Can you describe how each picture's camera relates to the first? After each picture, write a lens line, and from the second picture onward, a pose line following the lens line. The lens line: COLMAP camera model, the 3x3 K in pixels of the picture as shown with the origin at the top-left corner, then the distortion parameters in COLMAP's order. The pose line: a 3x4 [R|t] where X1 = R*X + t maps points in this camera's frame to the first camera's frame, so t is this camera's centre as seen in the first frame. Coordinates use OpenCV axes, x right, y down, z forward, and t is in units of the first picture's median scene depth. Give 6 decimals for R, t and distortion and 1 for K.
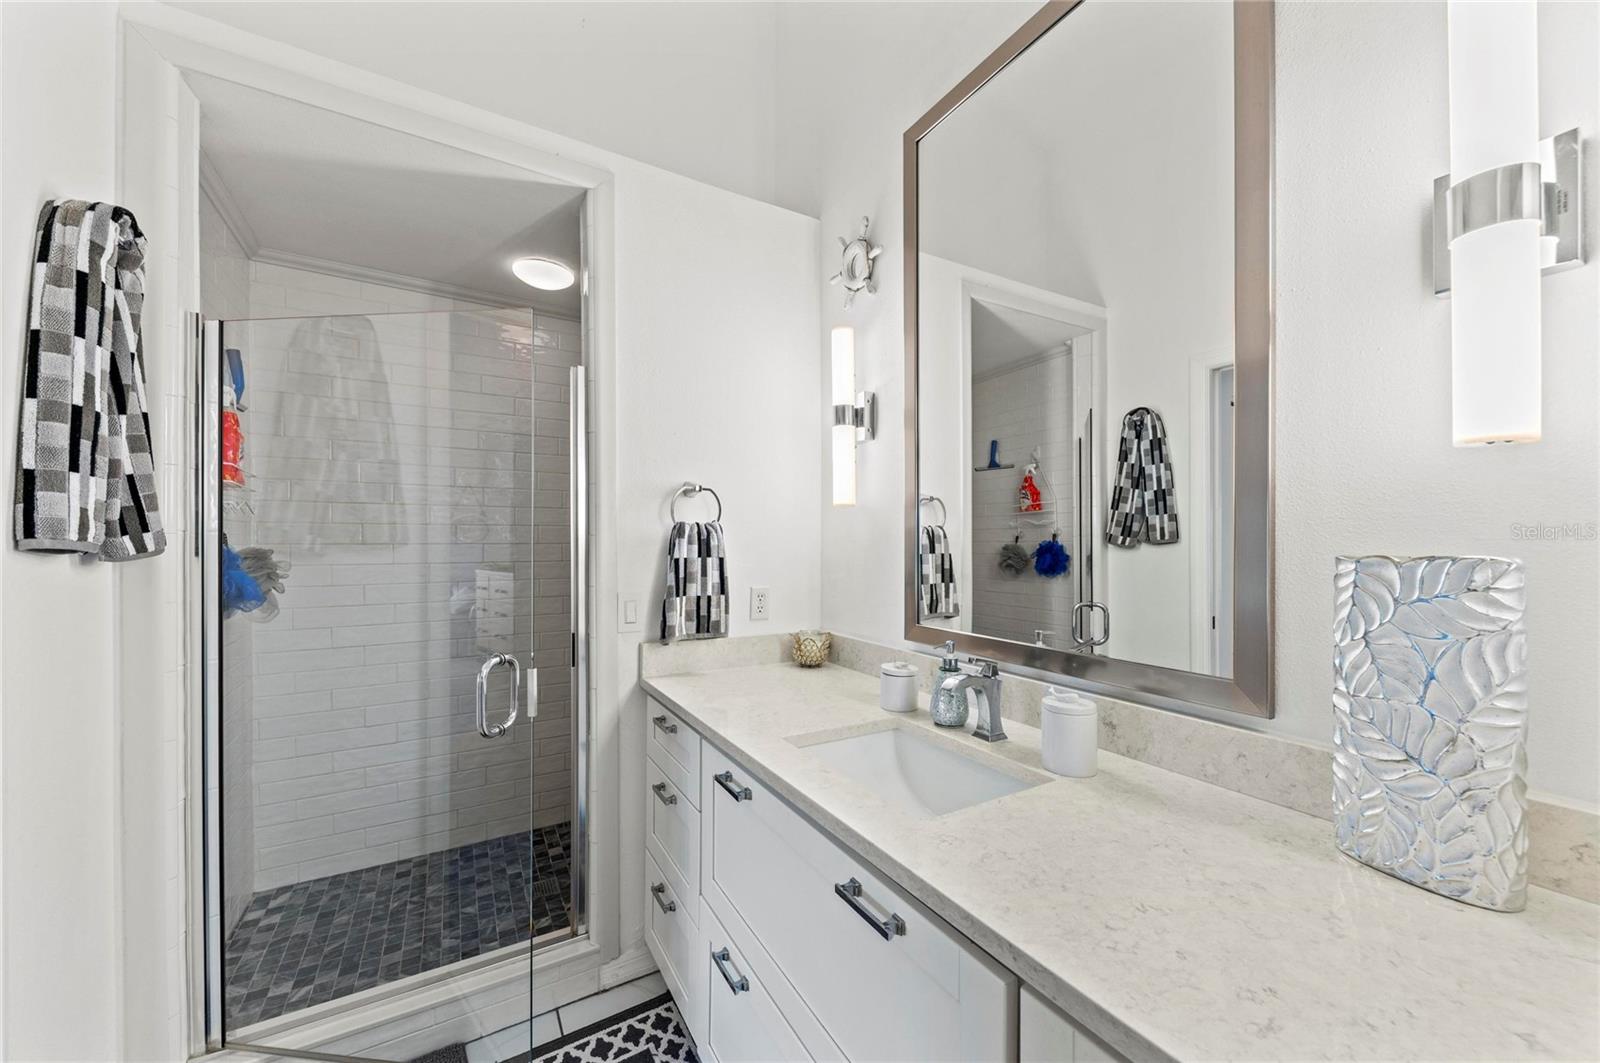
lens RADIAL K [[588.6, 0, 804.3], [0, 588.6, 541.7], [0, 0, 1]] dist [-0.000367, -0.000048]
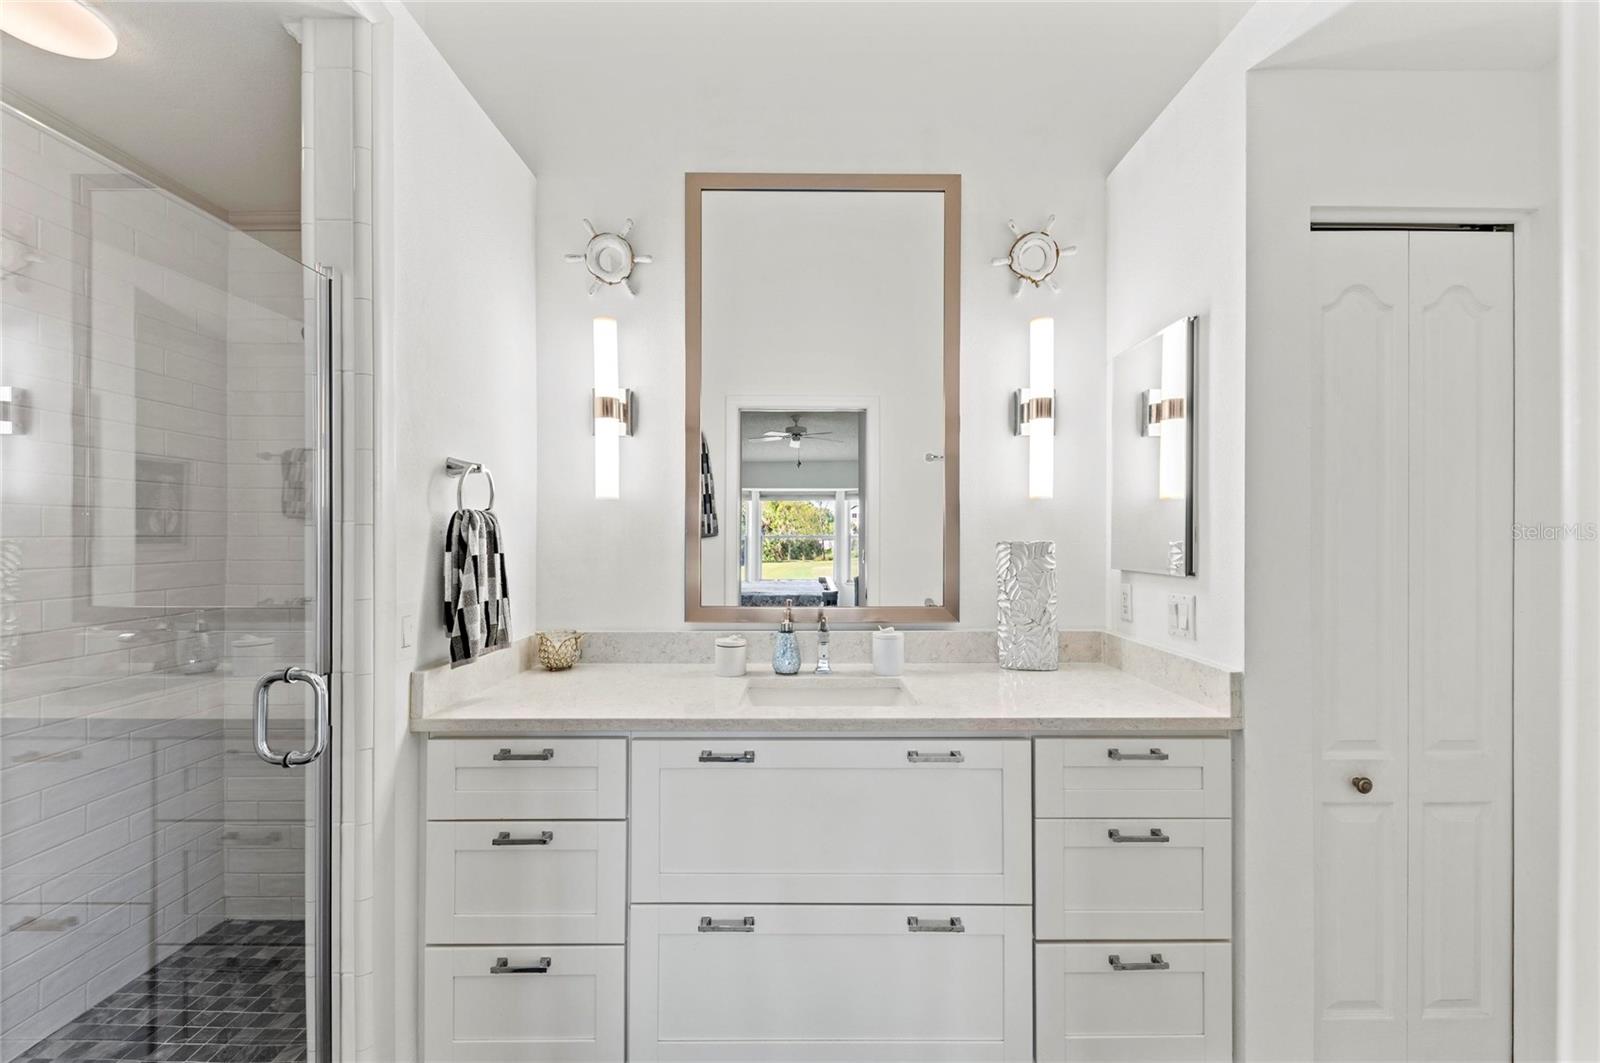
lens RADIAL K [[622.6, 0, 802.9], [0, 622.6, 531.8], [0, 0, 1]] dist [-0.000144, -0.000264]
pose [[0.510577, 0.006250, 0.859809, -0.688348], [-0.002832, 0.999980, -0.005587, 0.000568], [-0.859827, 0.000417, 0.510585, 0.186069]]
